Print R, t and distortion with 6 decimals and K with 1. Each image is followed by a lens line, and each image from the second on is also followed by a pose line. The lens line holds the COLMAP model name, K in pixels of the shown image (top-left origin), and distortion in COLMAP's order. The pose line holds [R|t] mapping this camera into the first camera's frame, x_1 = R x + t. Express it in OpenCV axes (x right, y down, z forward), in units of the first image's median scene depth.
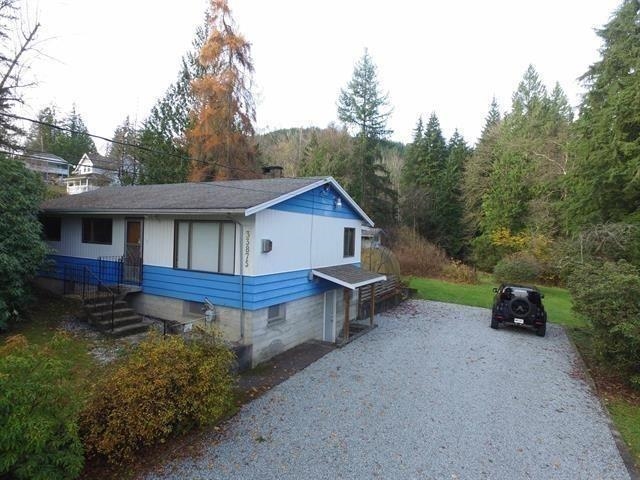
lens RADIAL K [[380.7, 0, 320.0], [0, 380.7, 240.0], [0, 0, 1]] dist [-0.004146, -0.000064]
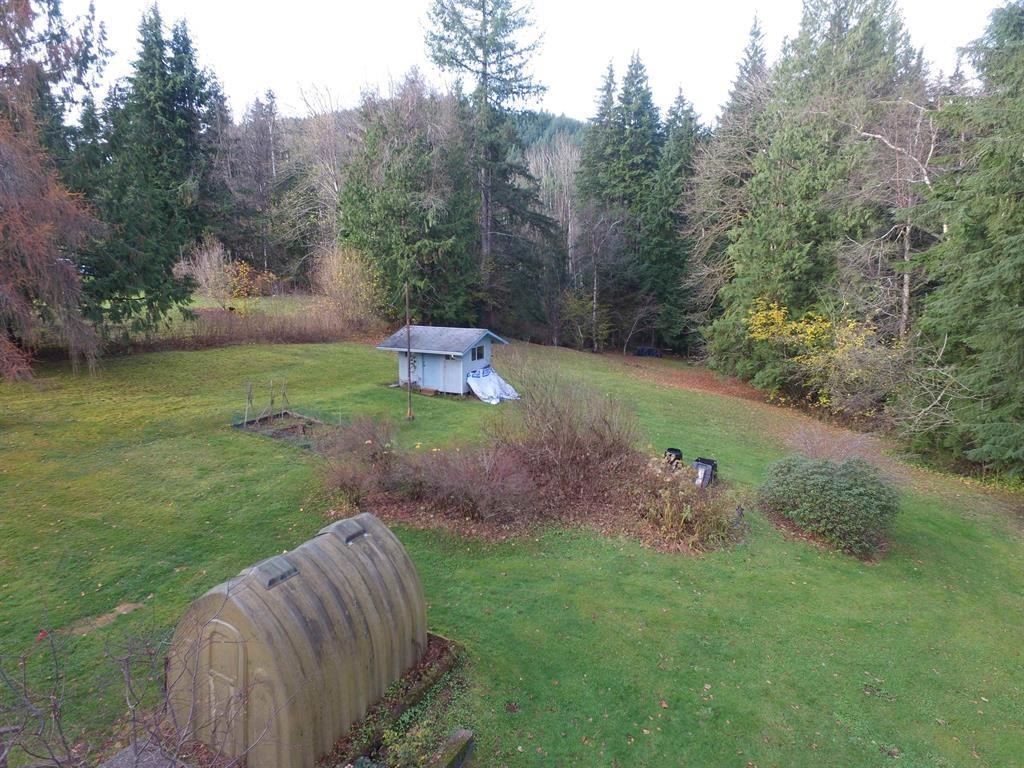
lens RADIAL K [[609.1, 0, 512.0], [0, 609.1, 384.0], [0, 0, 1]] dist [-0.004146, -0.000064]
pose [[0.996686, -0.035334, 0.073264, 0.080686], [0.023733, 0.987853, 0.153566, -0.041050], [-0.077801, -0.151318, 0.985419, 0.206412]]
